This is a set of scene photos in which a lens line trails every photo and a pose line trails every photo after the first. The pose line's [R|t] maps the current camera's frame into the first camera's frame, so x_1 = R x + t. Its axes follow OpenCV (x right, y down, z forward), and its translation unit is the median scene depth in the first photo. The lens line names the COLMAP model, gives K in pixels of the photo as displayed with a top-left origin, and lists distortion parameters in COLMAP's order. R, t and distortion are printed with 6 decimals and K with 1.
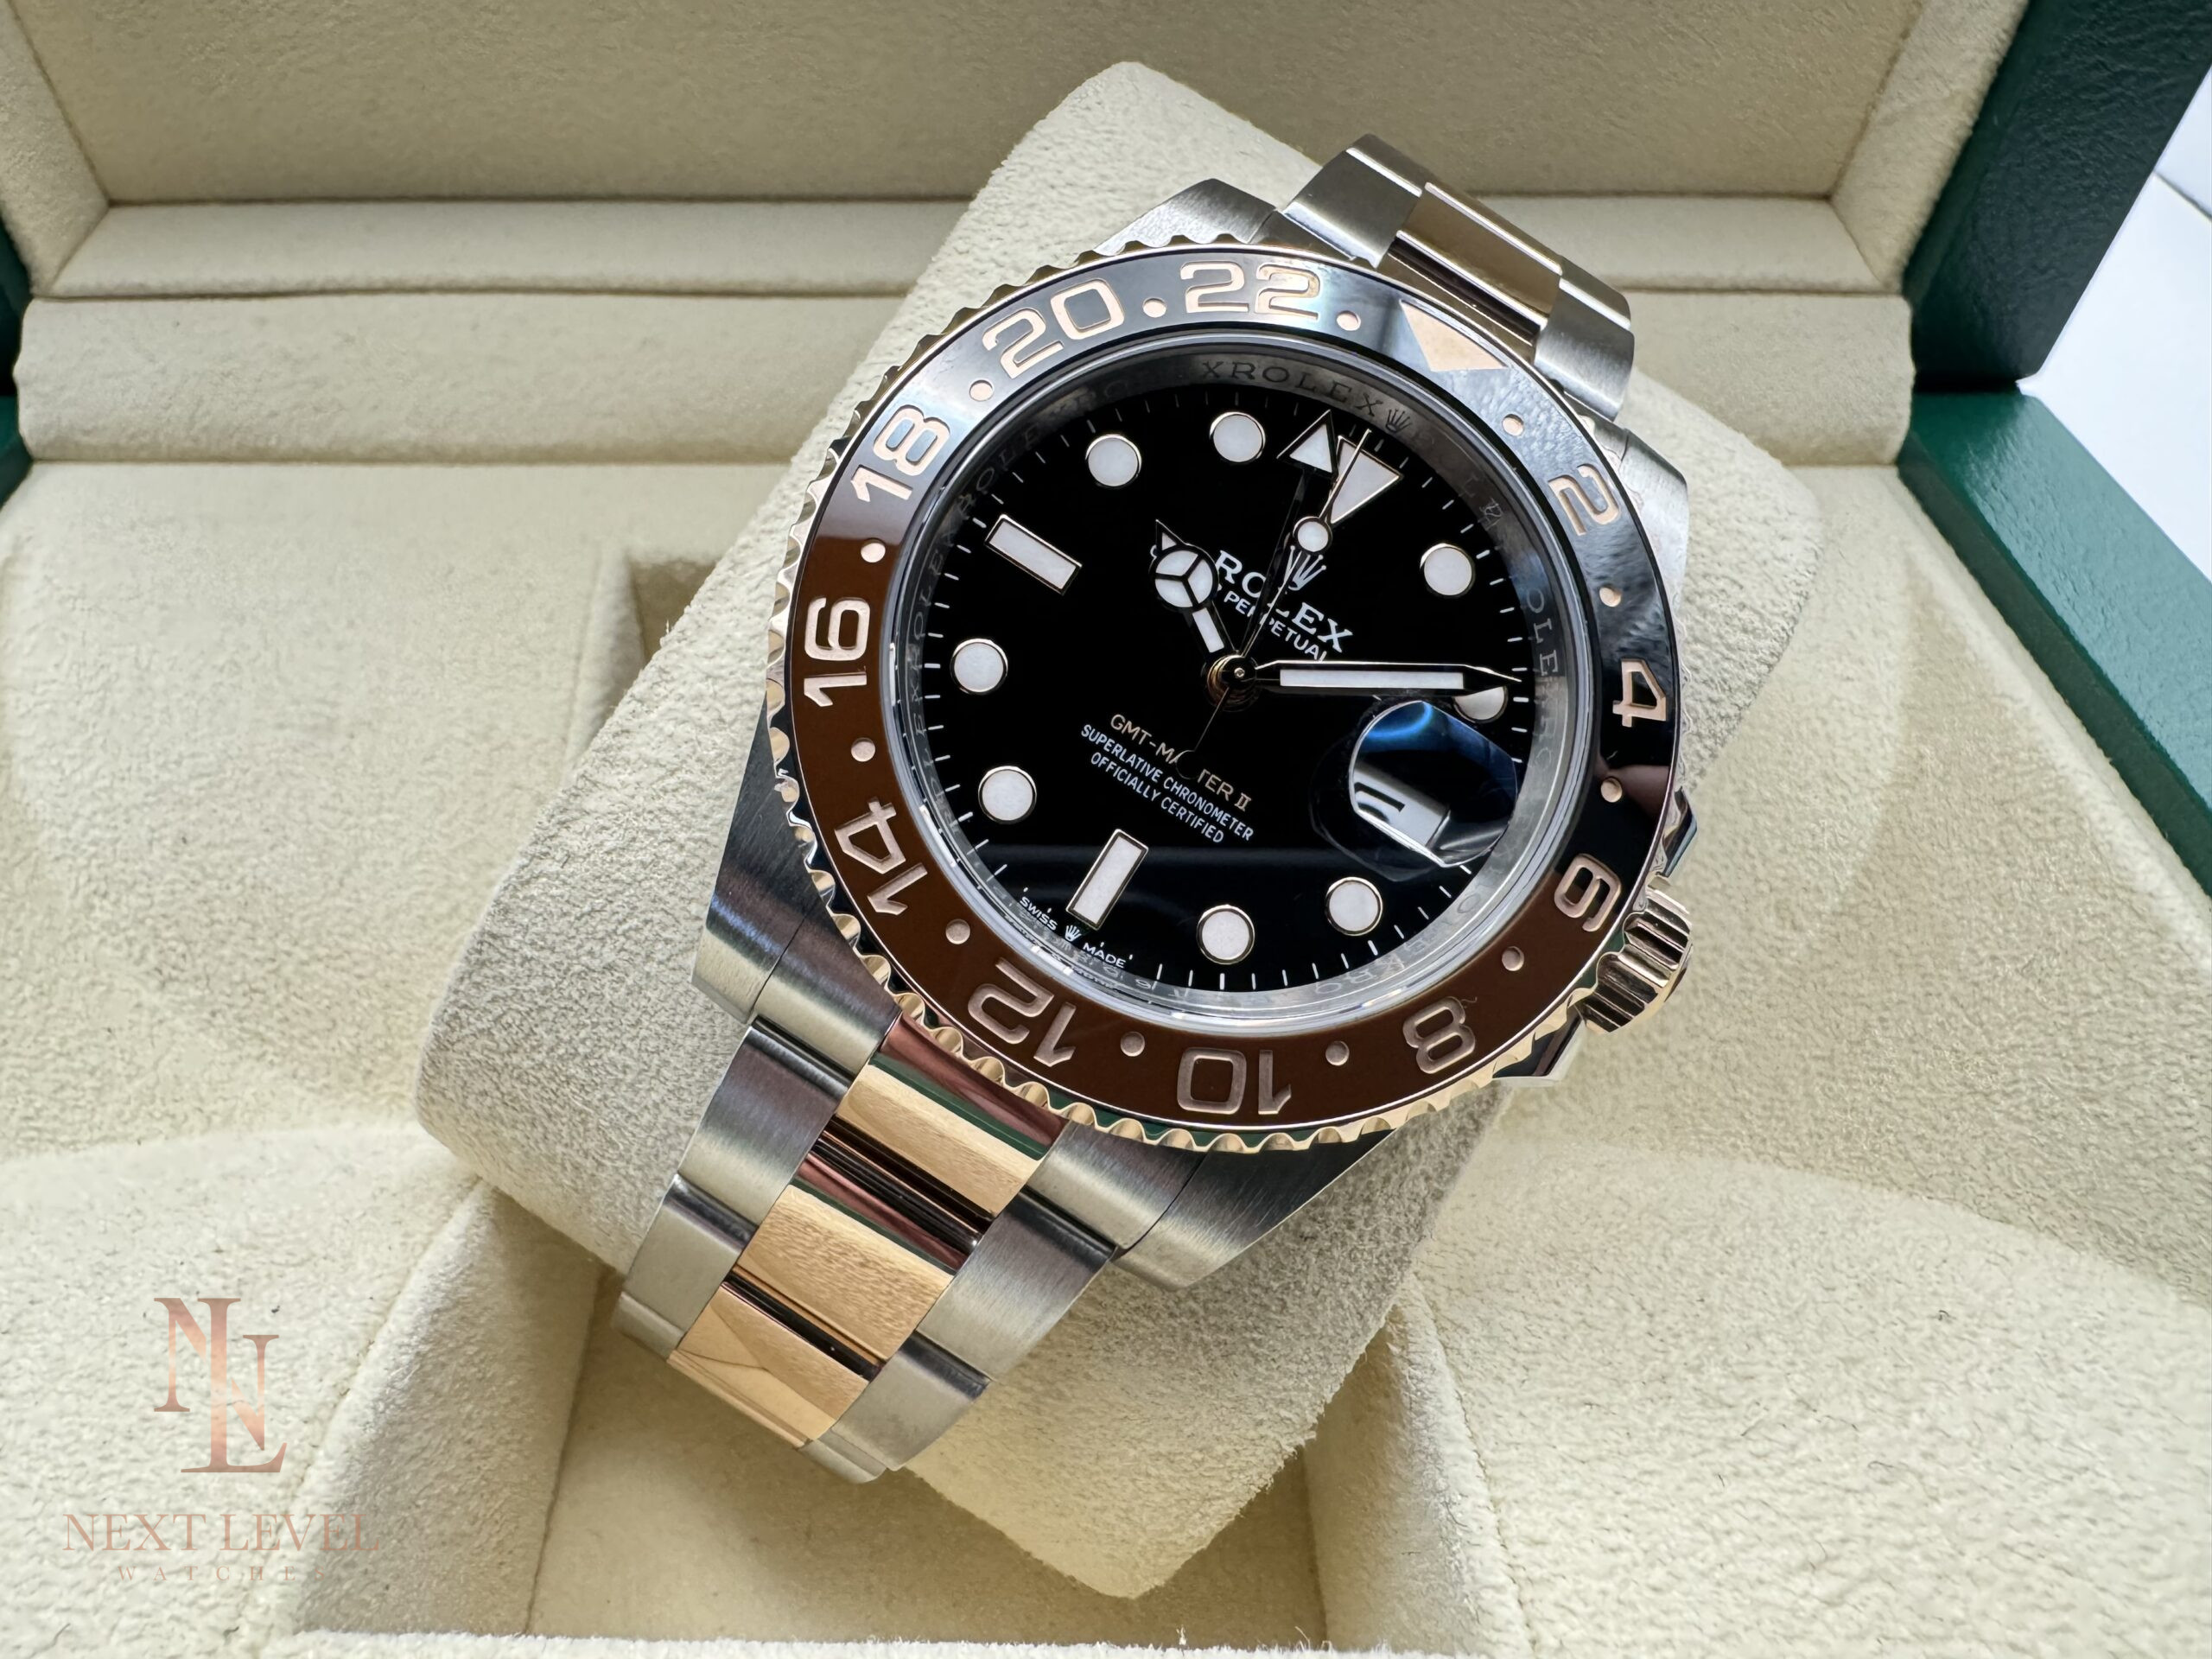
lens RADIAL K [[1591.3, 0, 973.8], [0, 1591.3, 829.7], [0, 0, 1]] dist [-0.004360, -0.000340]
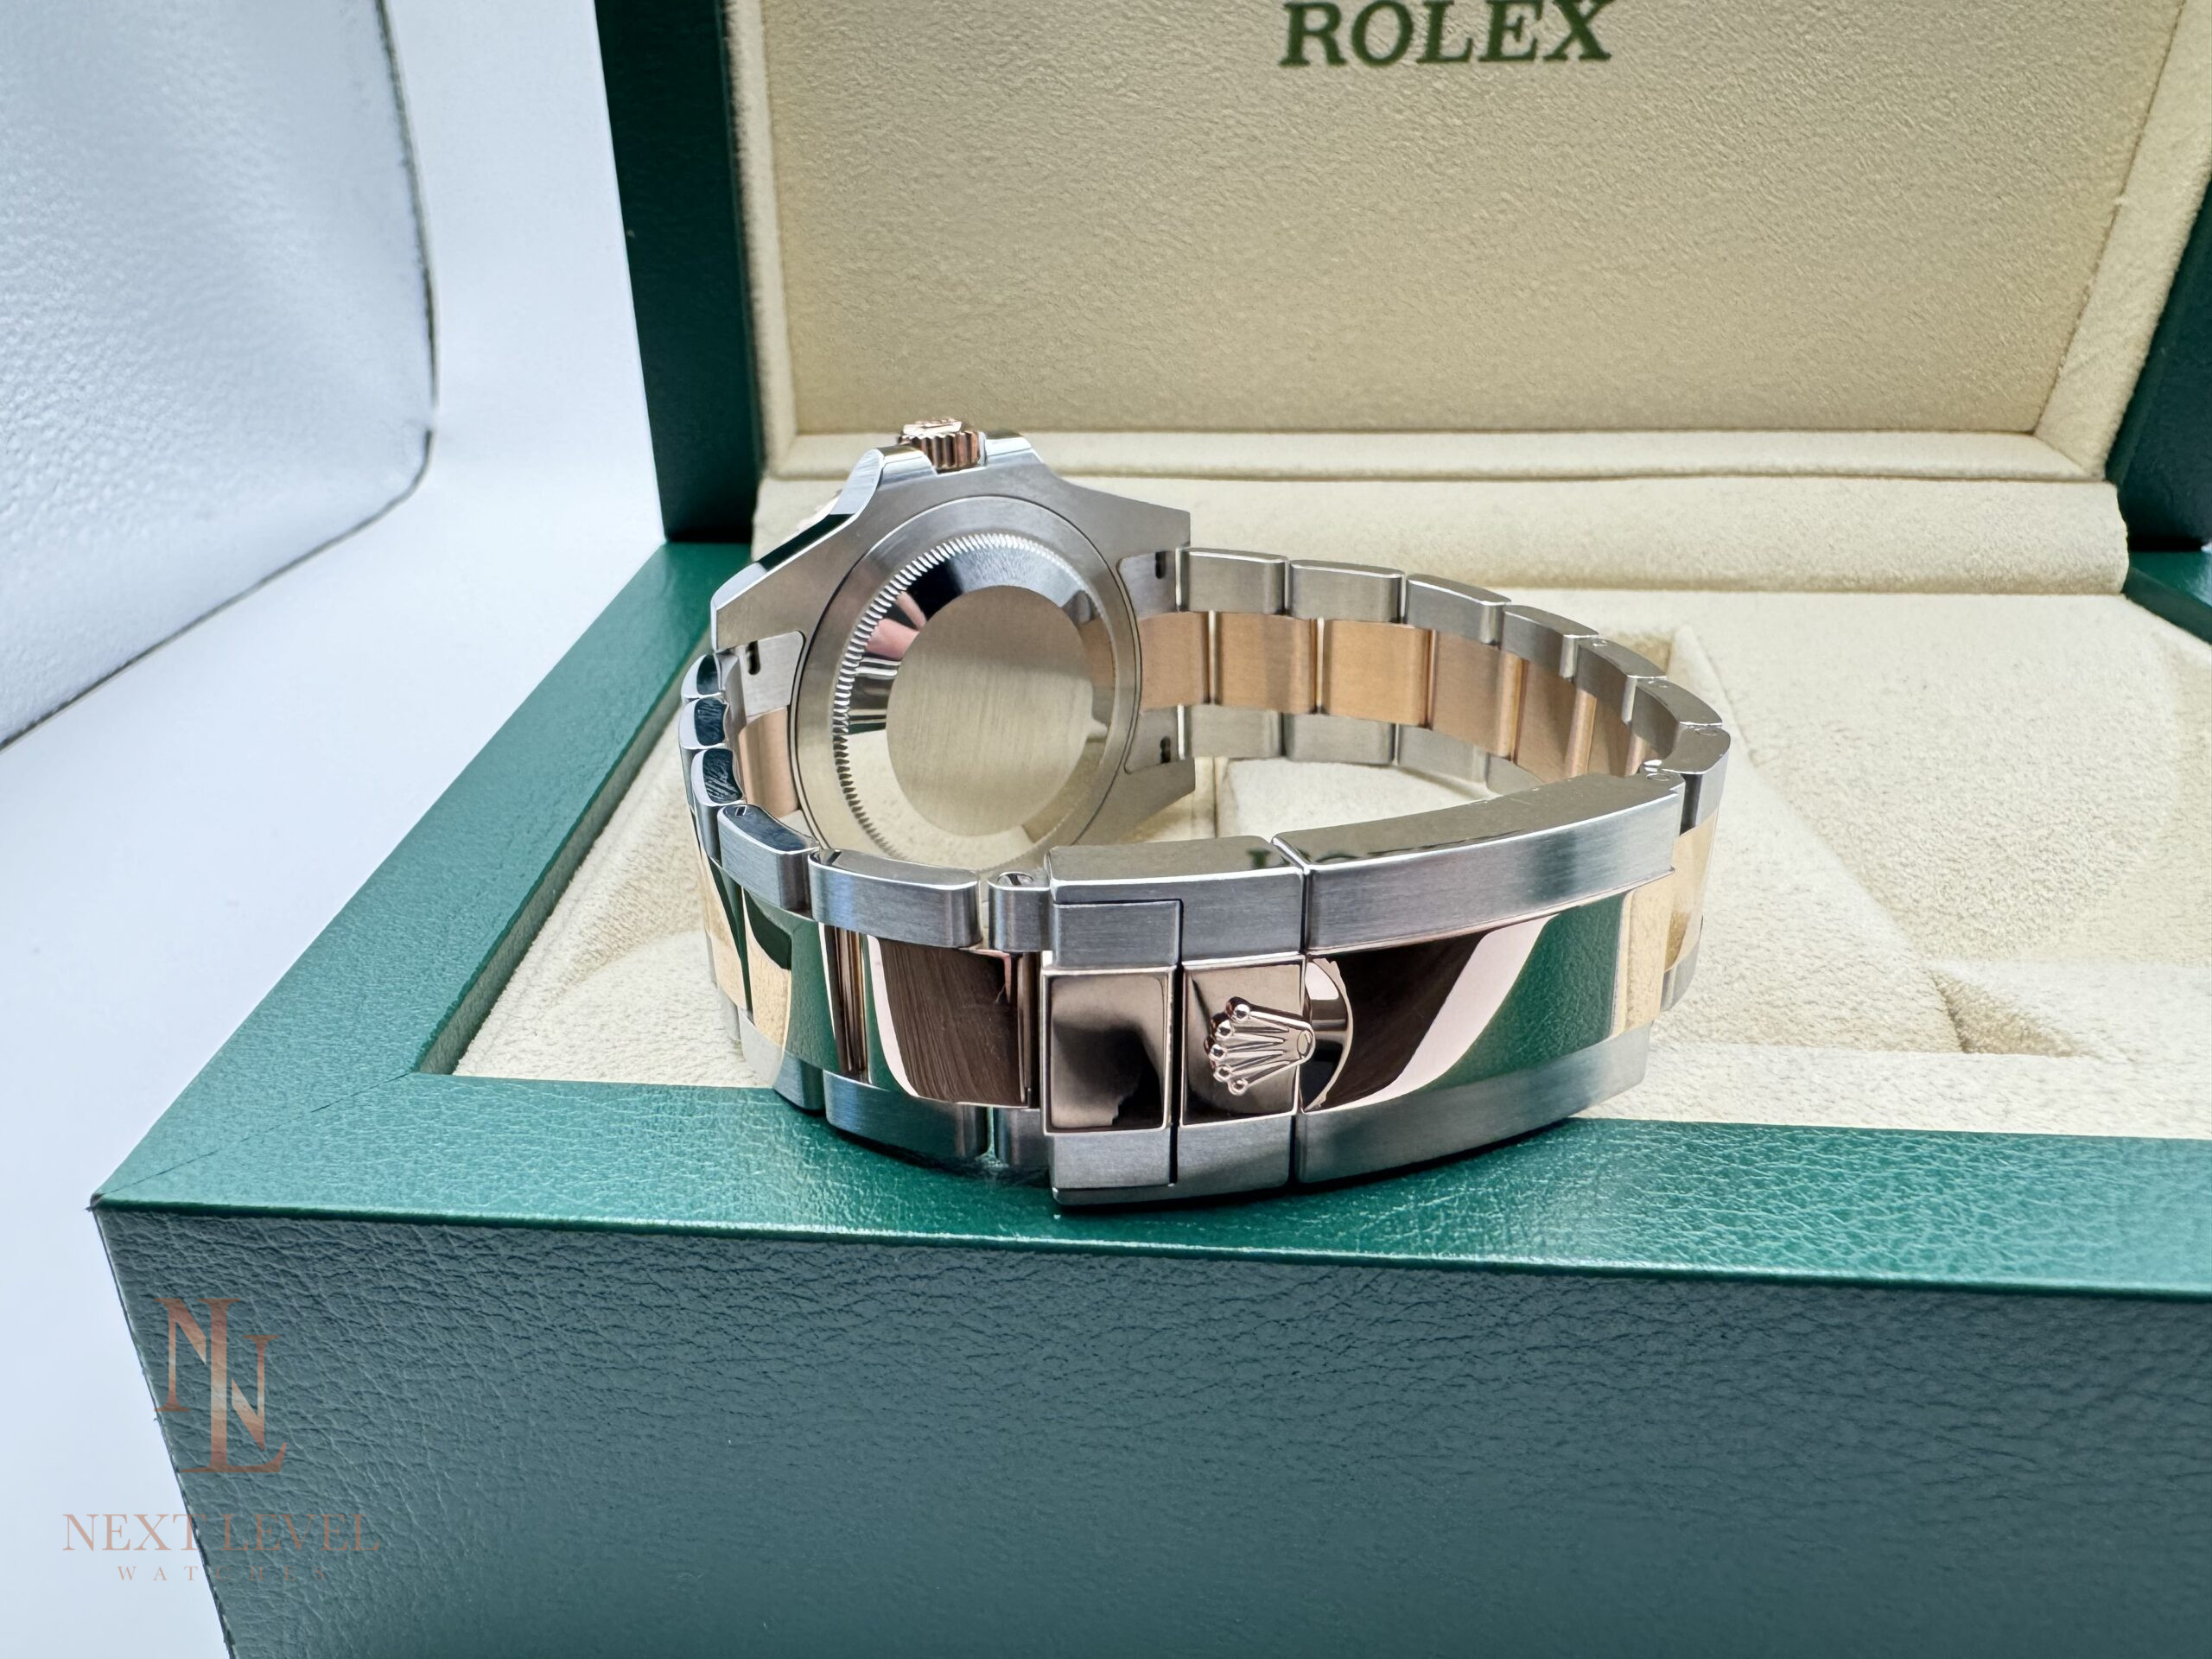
lens RADIAL K [[1587.3, 0, 944.8], [0, 1587.3, 826.1], [0, 0, 1]] dist [0.000364, -0.001580]
pose [[0.998161, 0.023707, -0.055793, -0.424291], [-0.039383, 0.953279, -0.299512, 0.496907], [0.046086, 0.301158, 0.952460, -0.345855]]
